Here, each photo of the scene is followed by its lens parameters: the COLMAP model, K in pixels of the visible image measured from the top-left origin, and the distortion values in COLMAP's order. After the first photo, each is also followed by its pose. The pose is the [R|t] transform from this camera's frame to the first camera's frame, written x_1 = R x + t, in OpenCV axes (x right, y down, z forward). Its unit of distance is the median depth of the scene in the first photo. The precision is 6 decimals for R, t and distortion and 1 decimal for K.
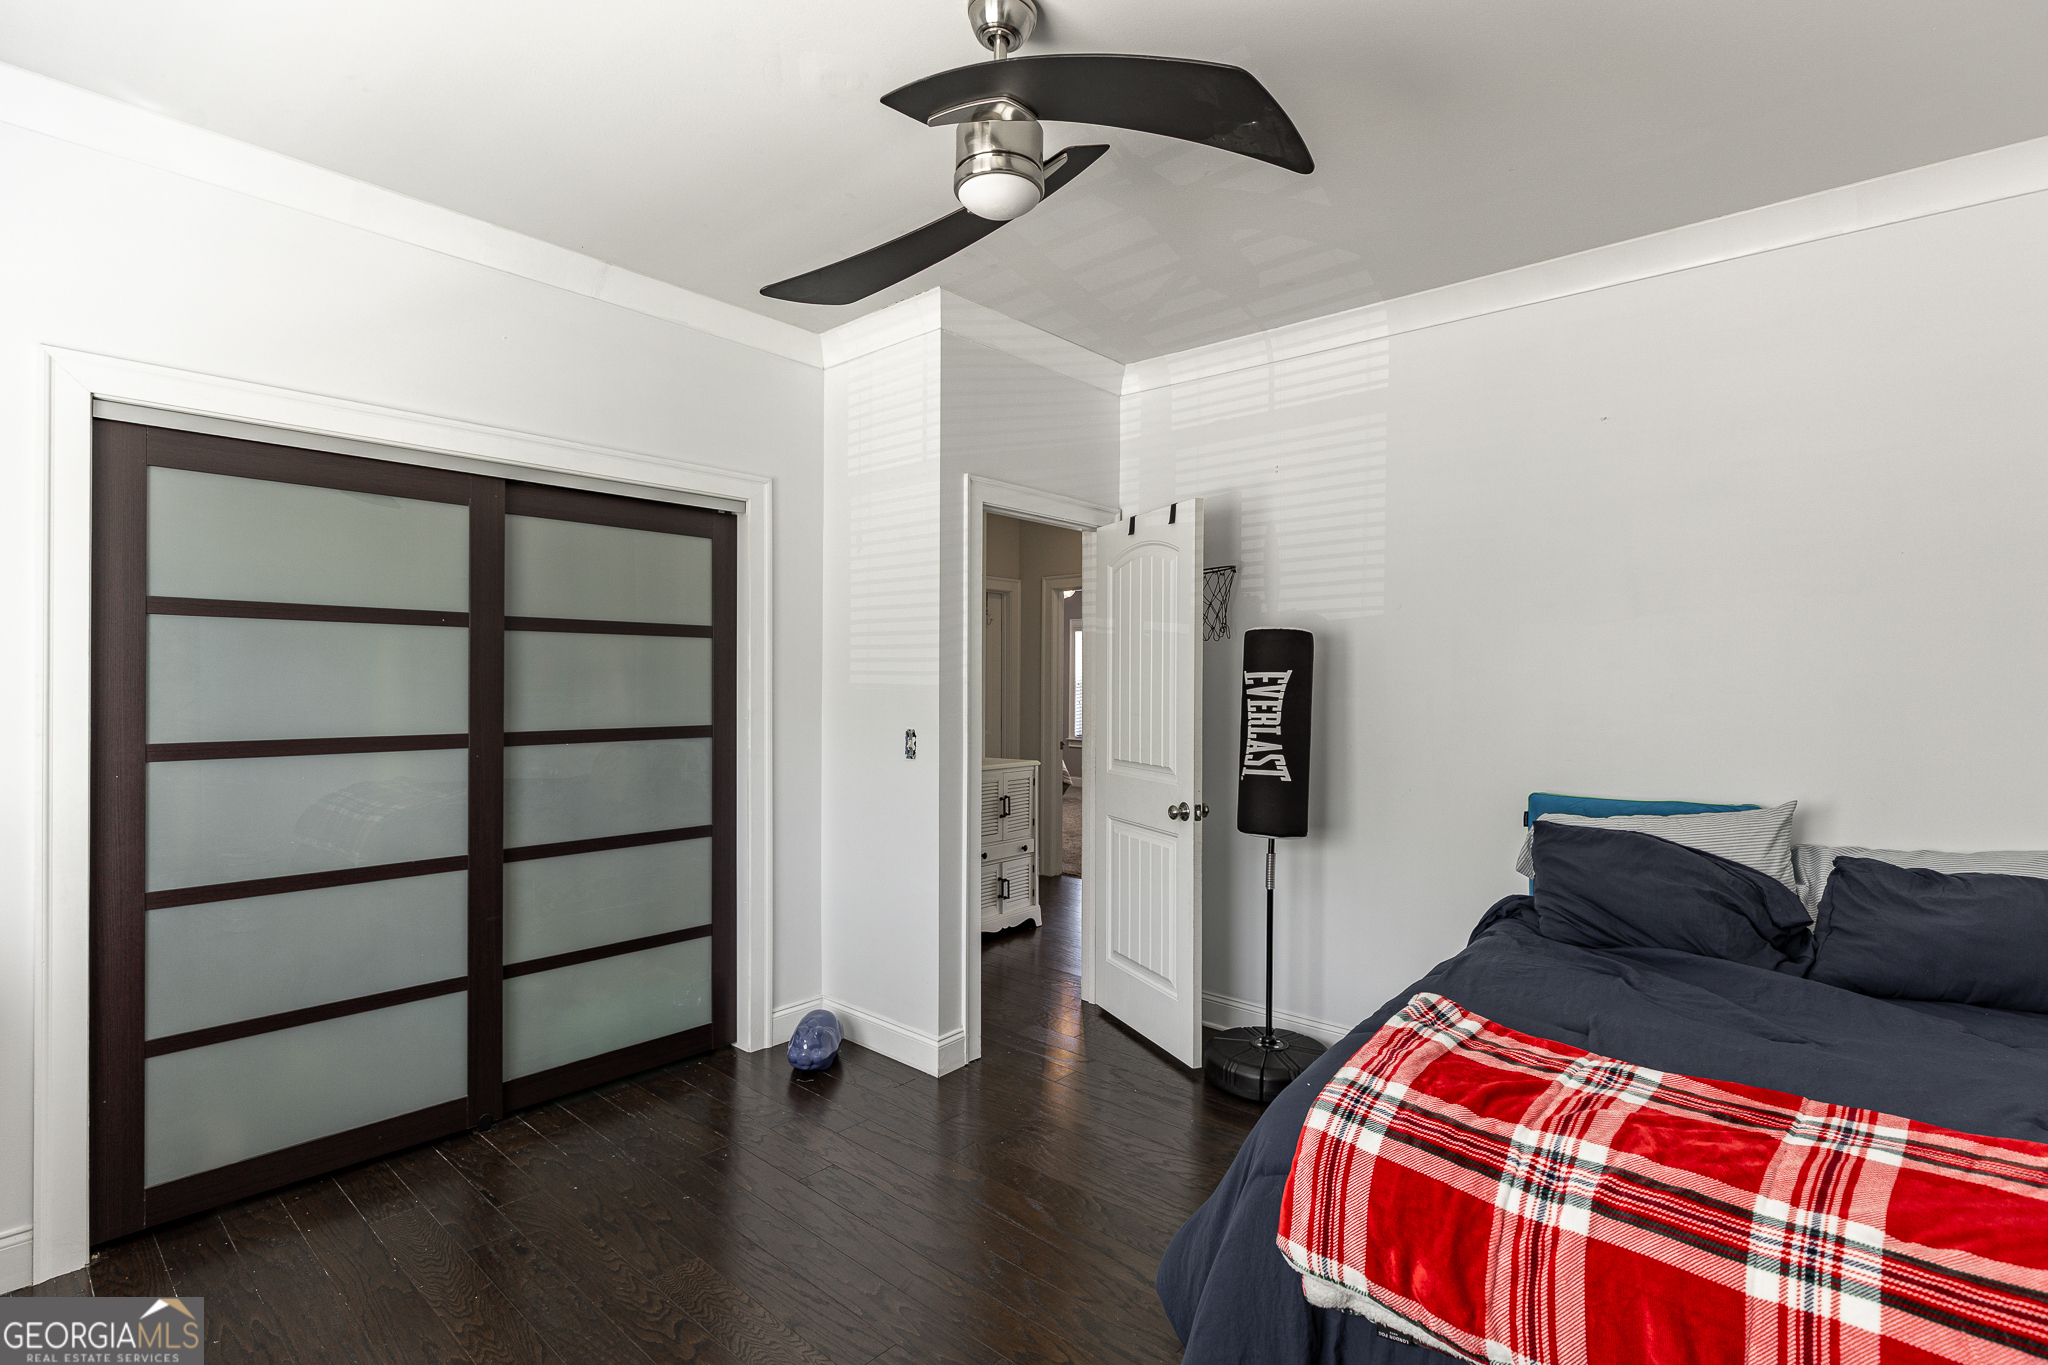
lens RADIAL K [[971.0, 0, 1023.2], [0, 971.0, 685.0], [0, 0, 1]] dist [0.000707, -0.000007]
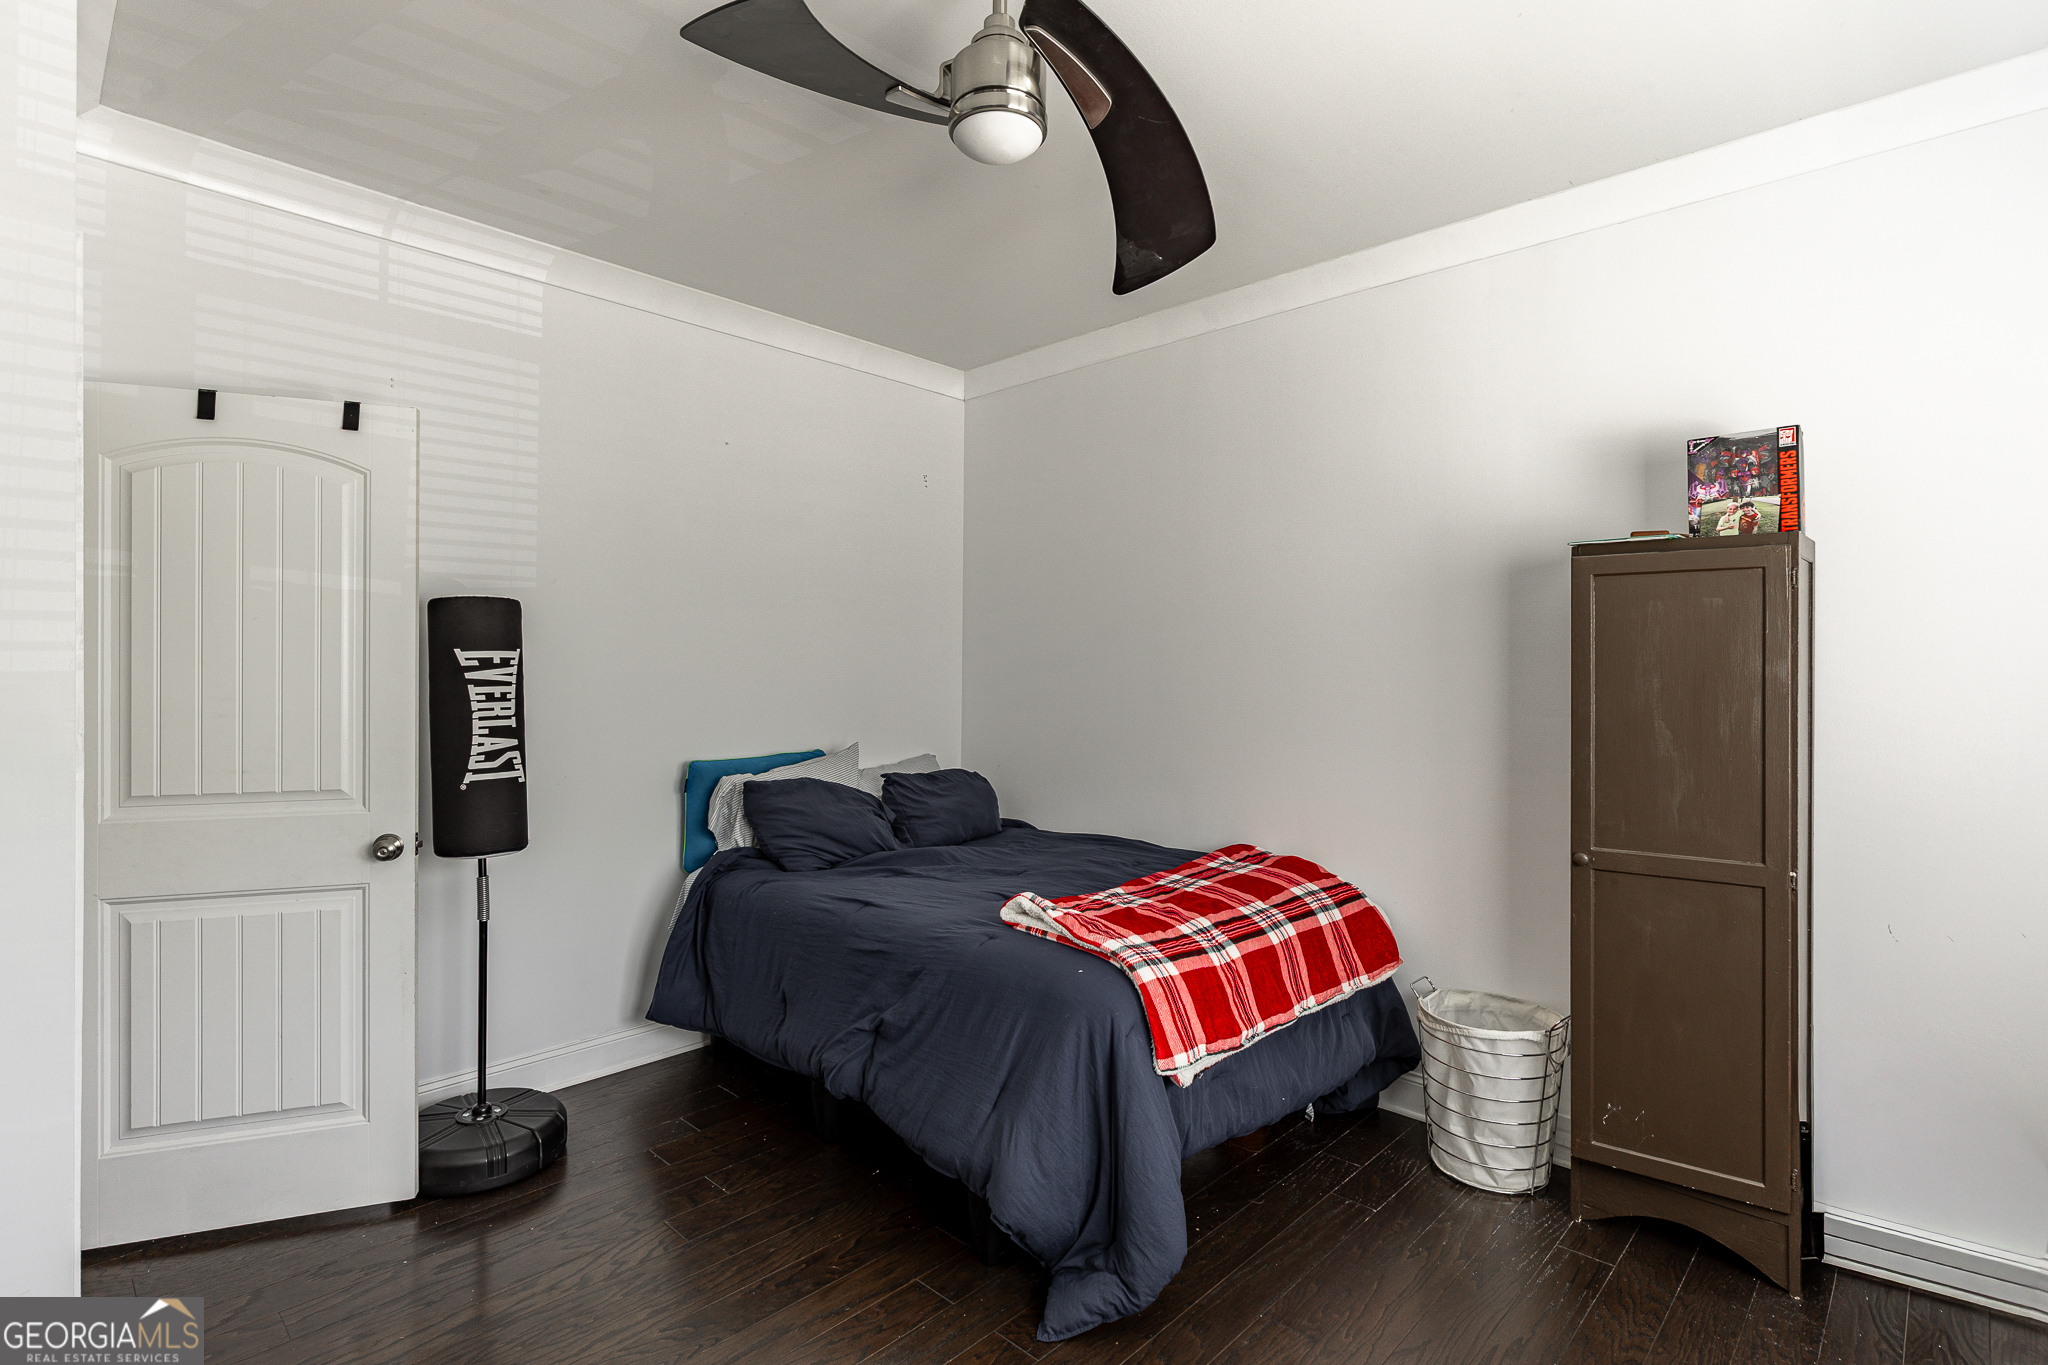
lens RADIAL K [[974.9, 0, 1022.9], [0, 974.9, 661.3], [0, 0, 1]] dist [0.000724, -0.000078]
pose [[0.050167, -0.002227, 0.998738, -0.529168], [-0.001900, 0.999995, 0.002325, -0.007134], [-0.998739, -0.002014, 0.050163, 0.517415]]
